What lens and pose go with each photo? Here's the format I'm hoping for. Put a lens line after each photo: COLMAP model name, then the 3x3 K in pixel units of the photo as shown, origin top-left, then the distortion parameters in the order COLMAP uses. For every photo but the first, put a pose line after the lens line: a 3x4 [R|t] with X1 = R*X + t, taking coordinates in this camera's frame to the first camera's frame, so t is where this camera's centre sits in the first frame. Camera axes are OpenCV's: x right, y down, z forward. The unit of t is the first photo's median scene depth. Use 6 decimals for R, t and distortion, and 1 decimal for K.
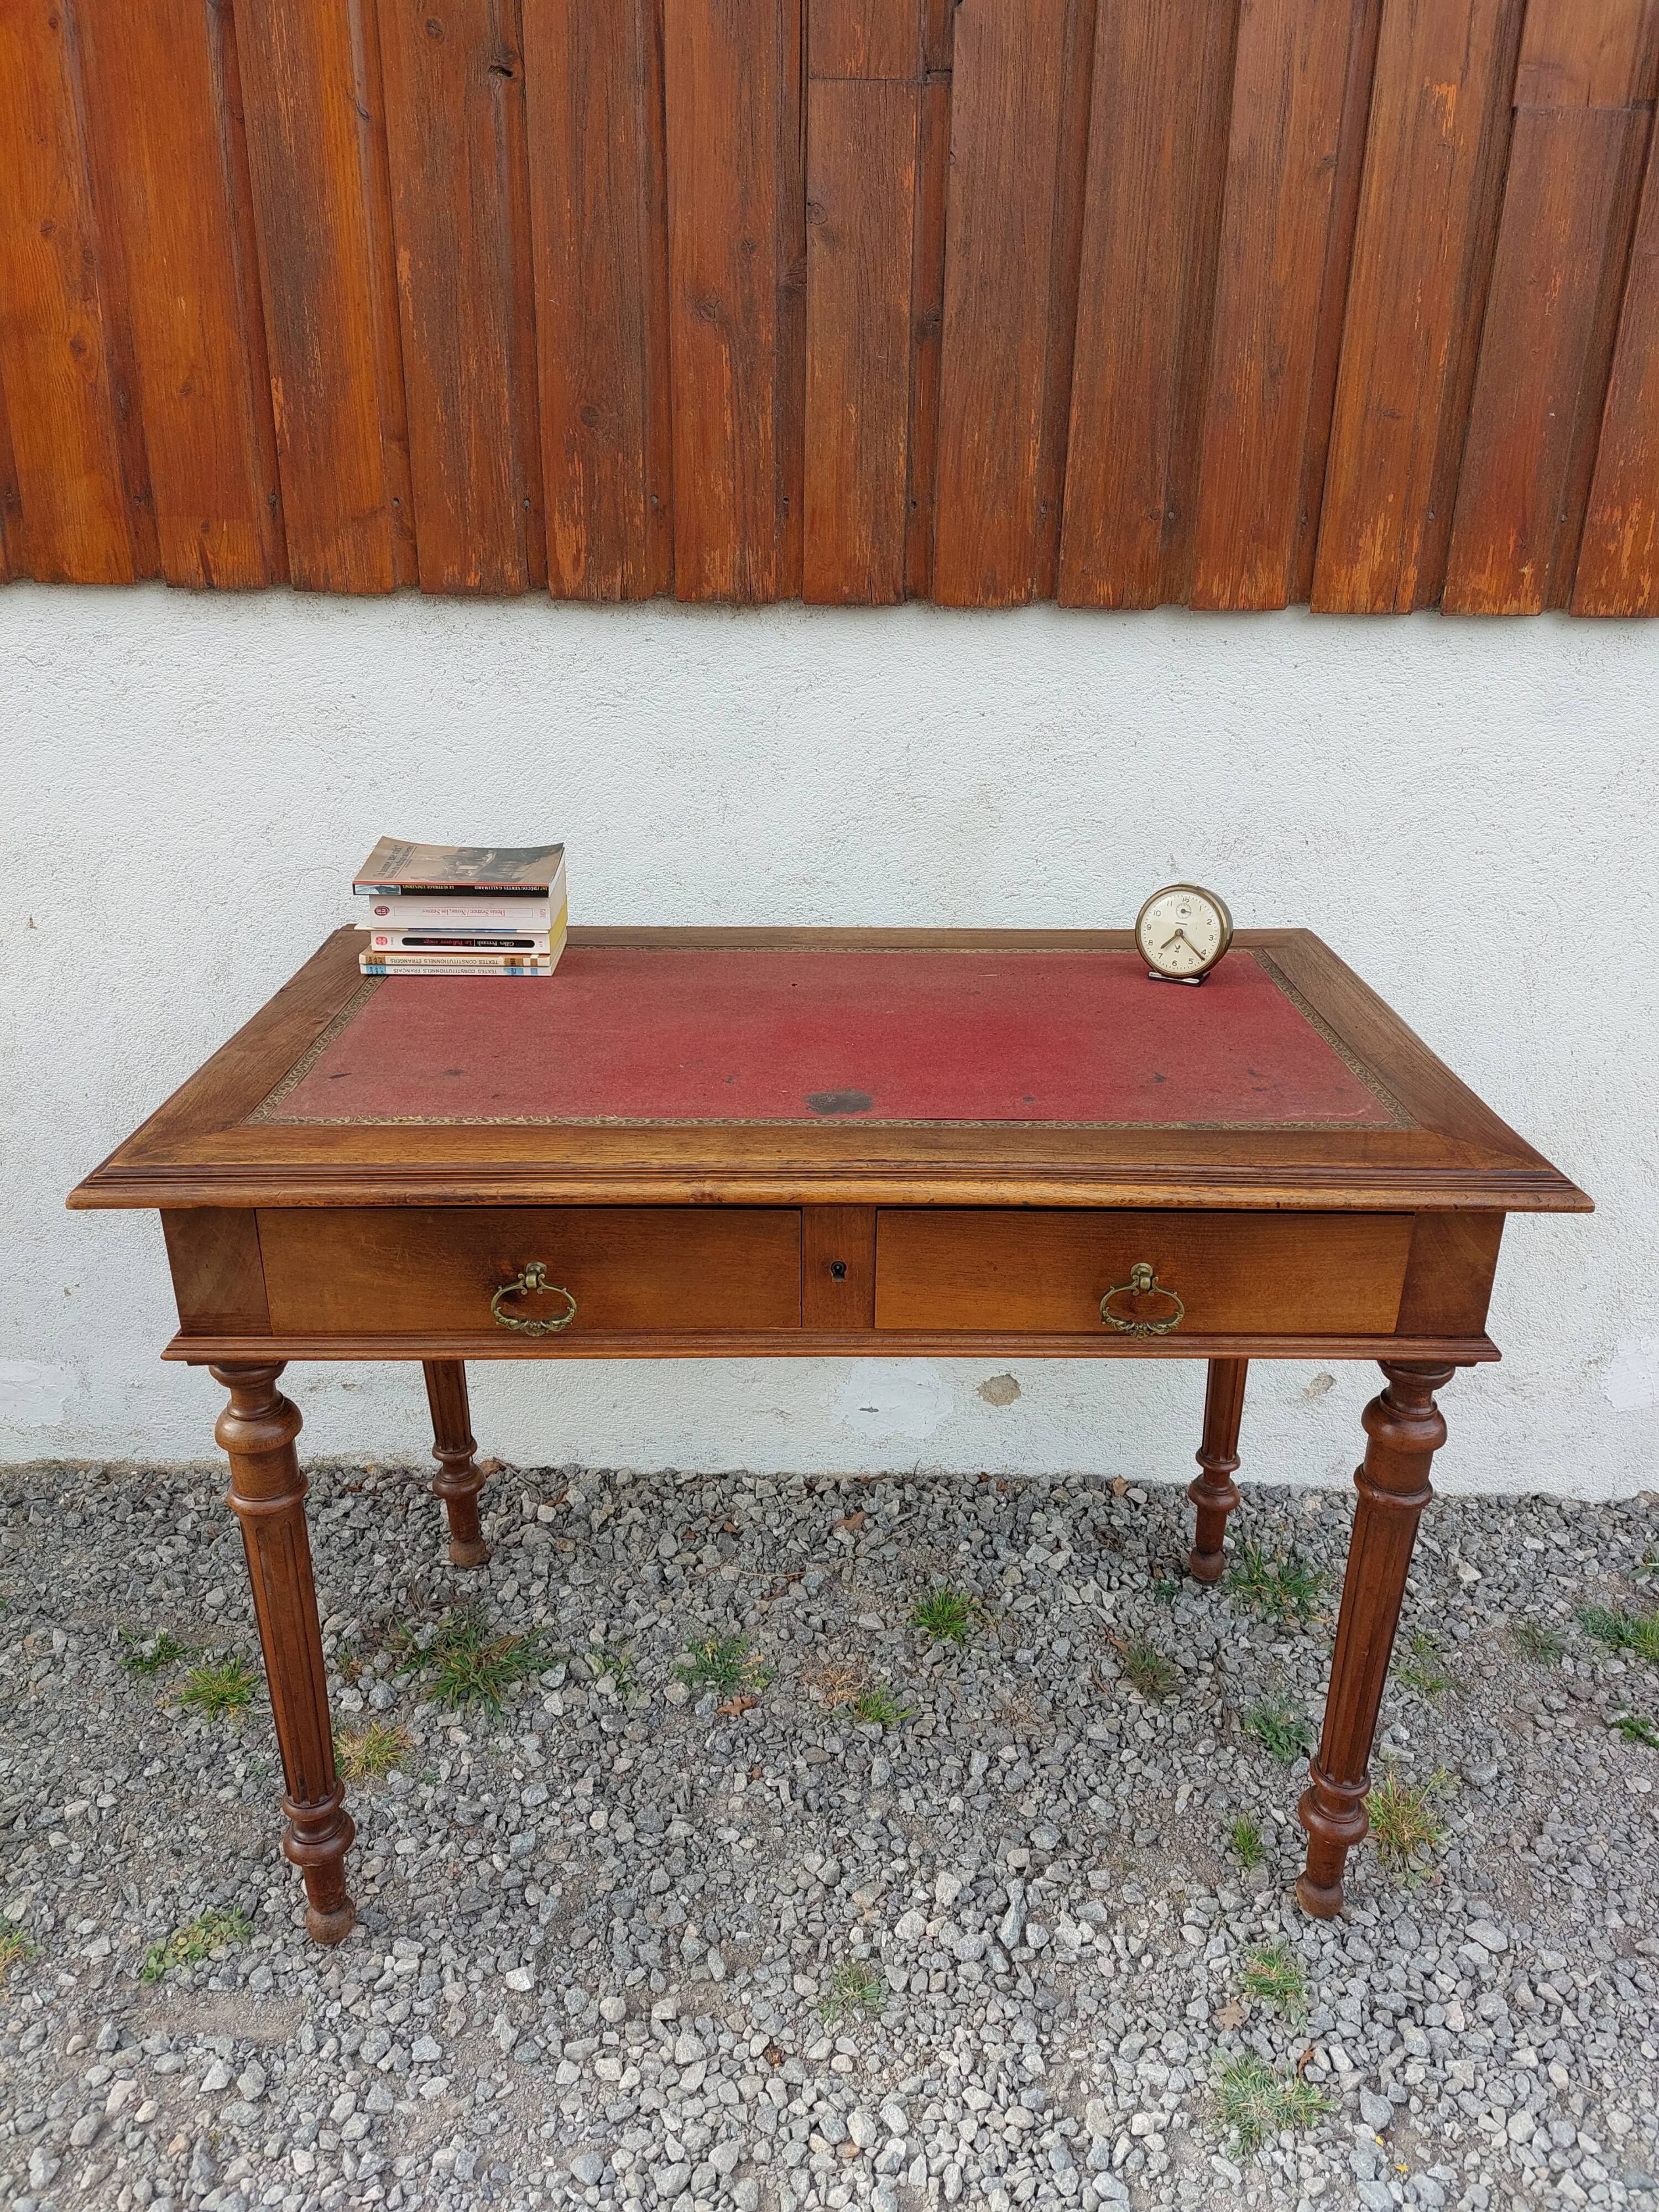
lens RADIAL K [[1613.9, 0, 840.7], [0, 1613.9, 1116.3], [0, 0, 1]] dist [0.045049, -0.049834]
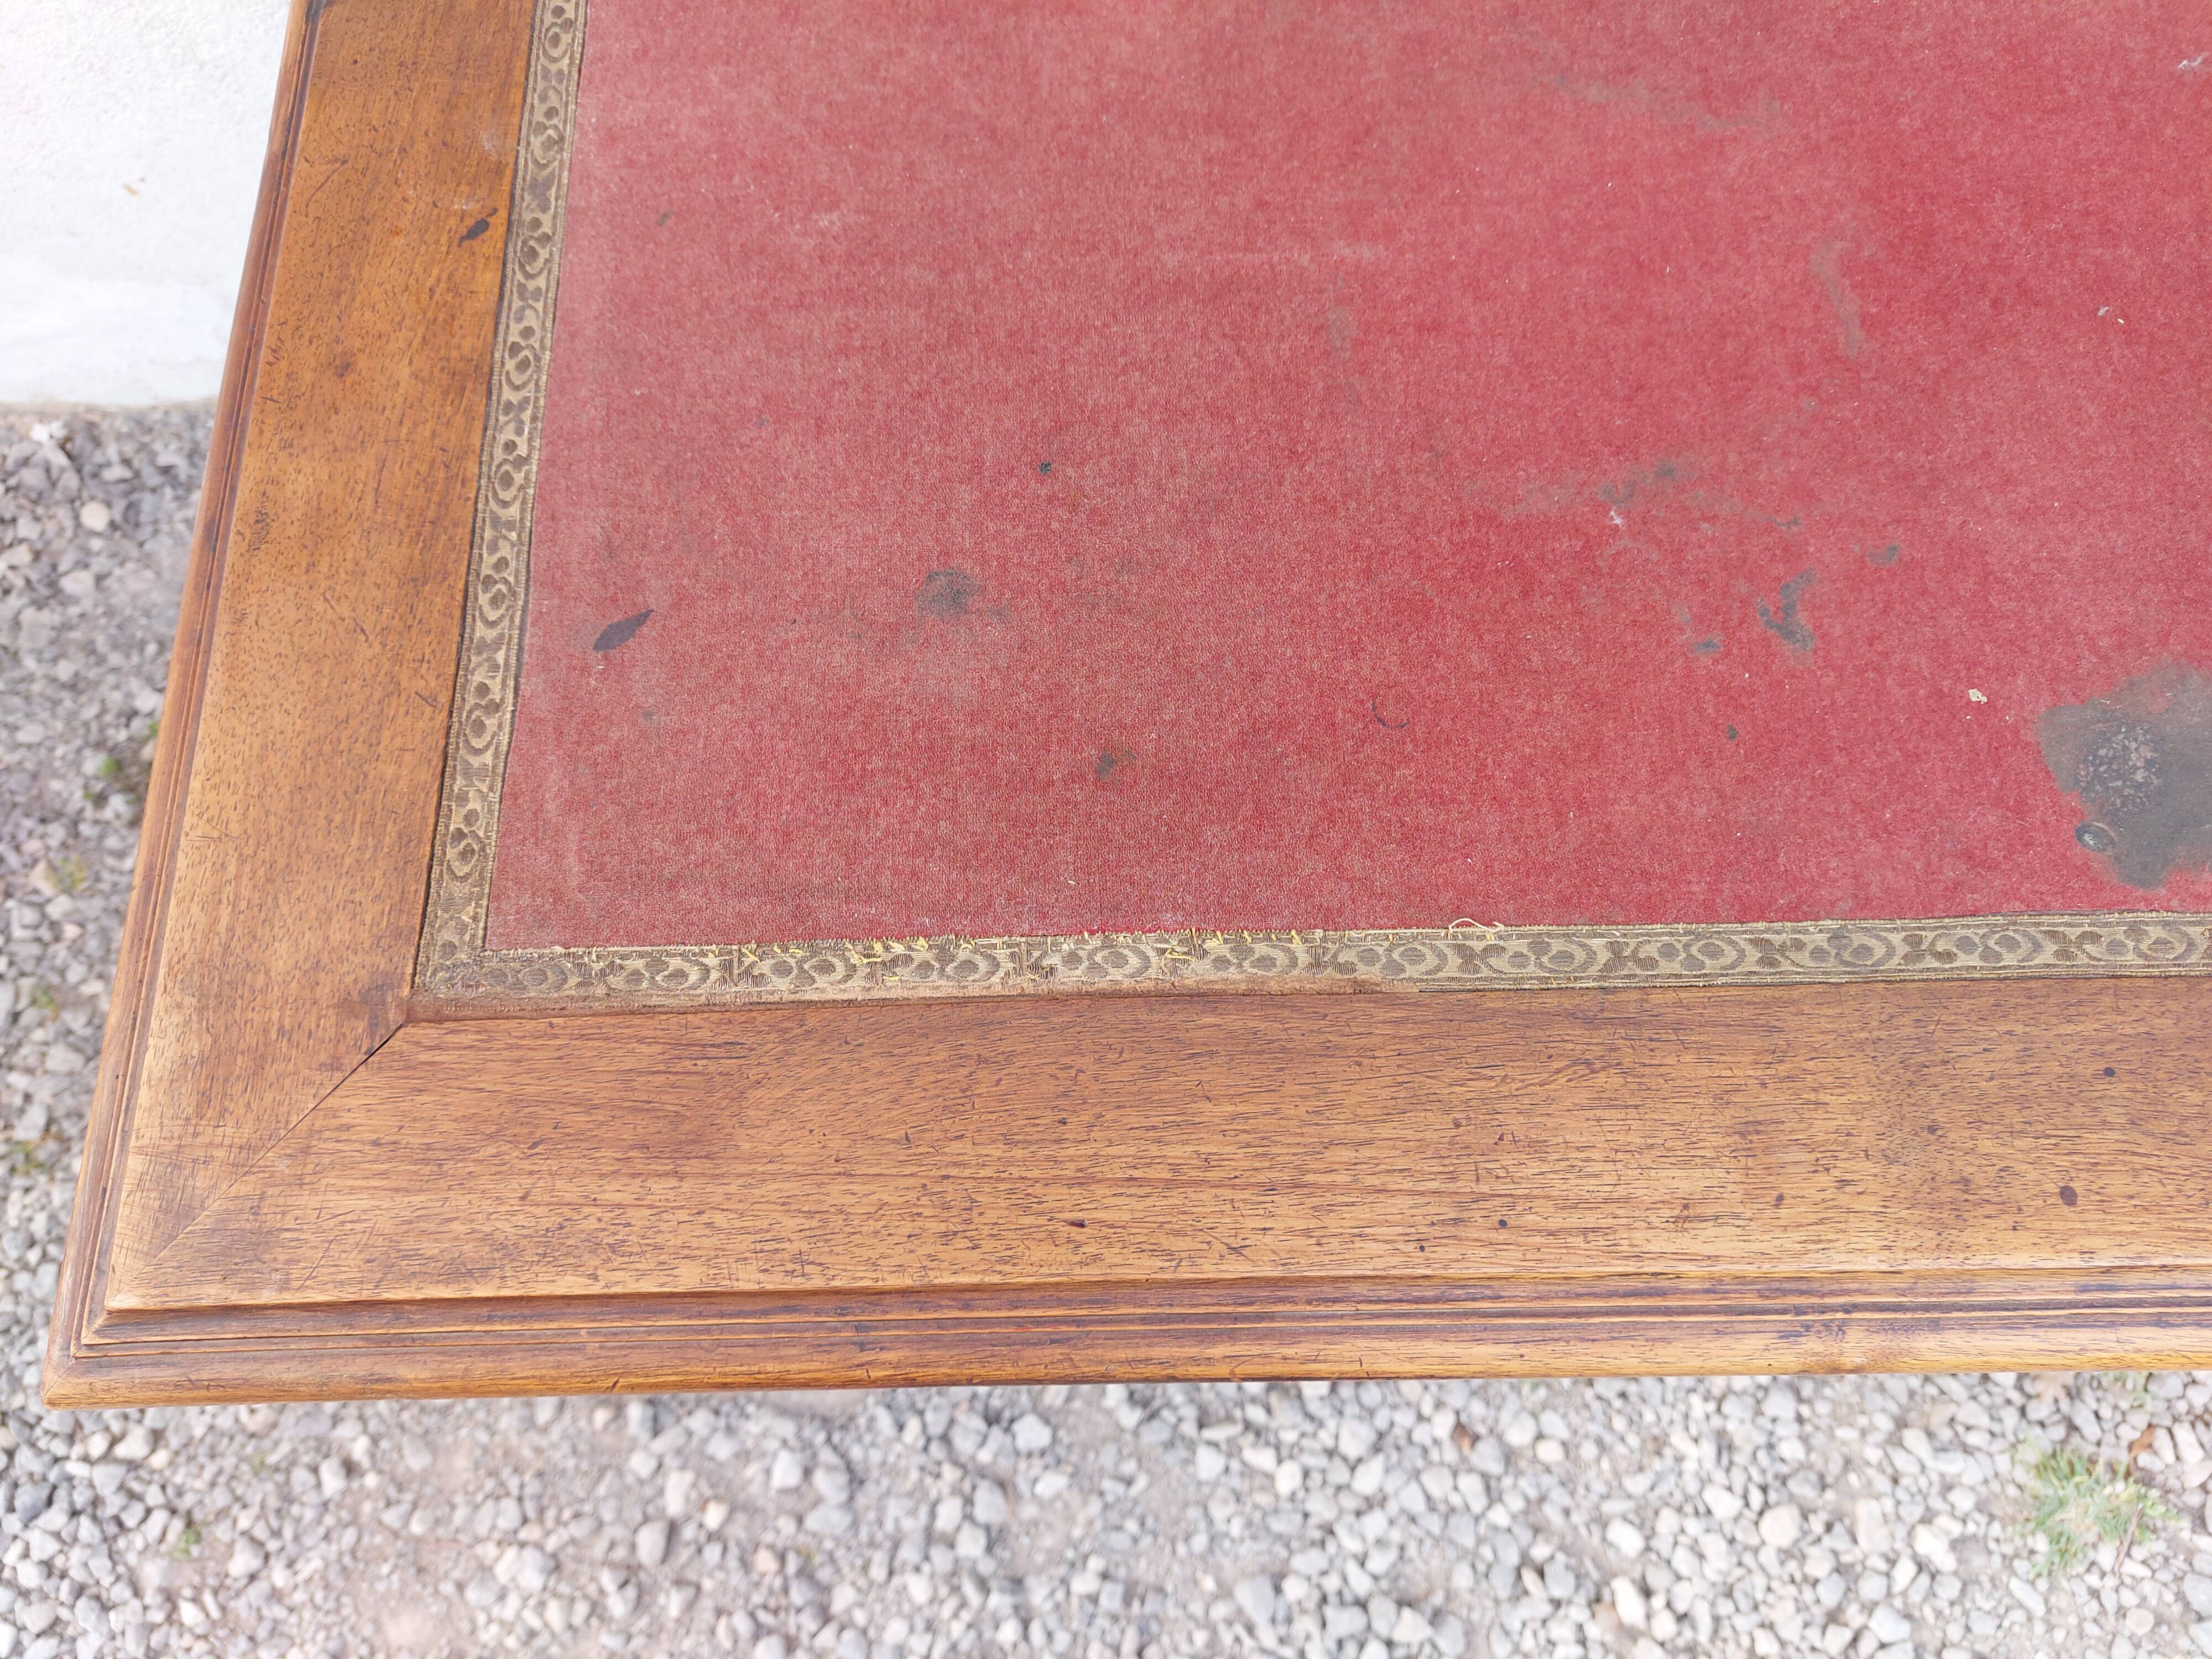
lens RADIAL K [[1613.9, 0, 1084.3], [0, 1613.9, 835.6], [0, 0, 1]] dist [0.045049, -0.049834]
pose [[0.998921, -0.007727, -0.045794, -0.169406], [0.040259, 0.635659, 0.770920, -0.214591], [0.023153, -0.771931, 0.635284, 0.641720]]
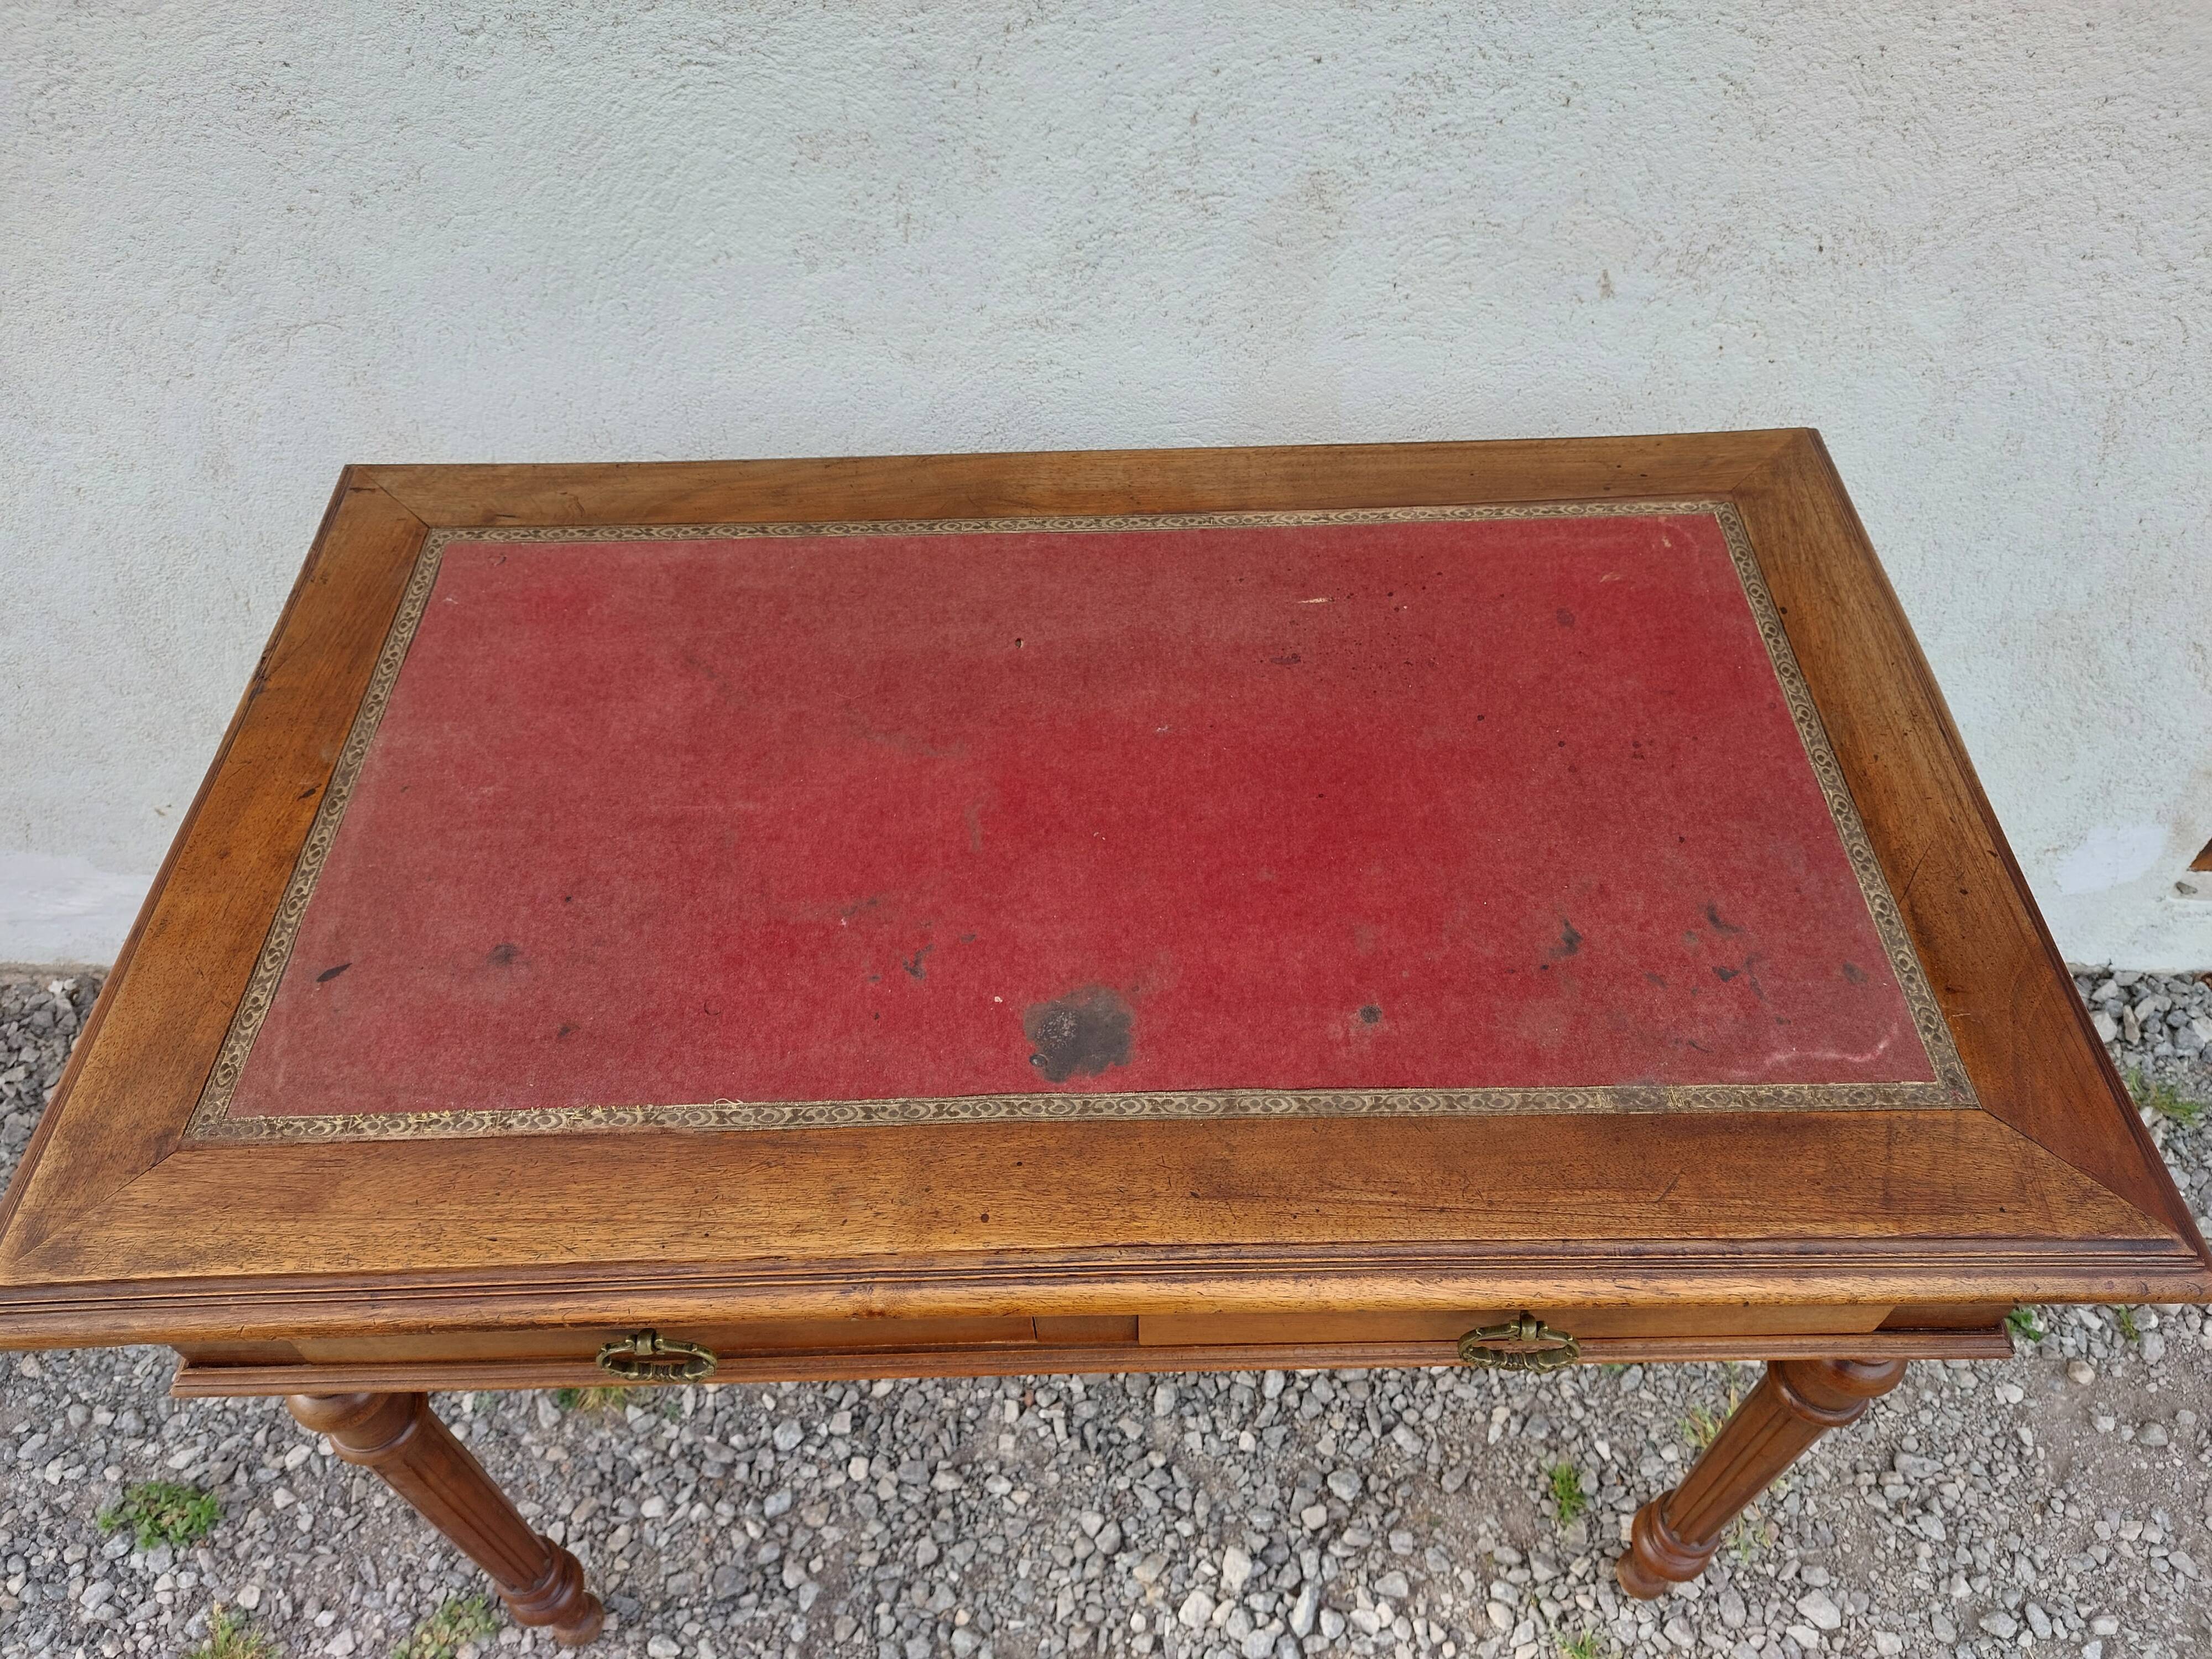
lens RADIAL K [[1613.9, 0, 1103.1], [0, 1613.9, 861.3], [0, 0, 1]] dist [0.045049, -0.049834]
pose [[0.999424, -0.016445, -0.029697, 0.023717], [0.028534, 0.880852, 0.472531, -0.315459], [0.018388, -0.473106, 0.880813, 0.370769]]
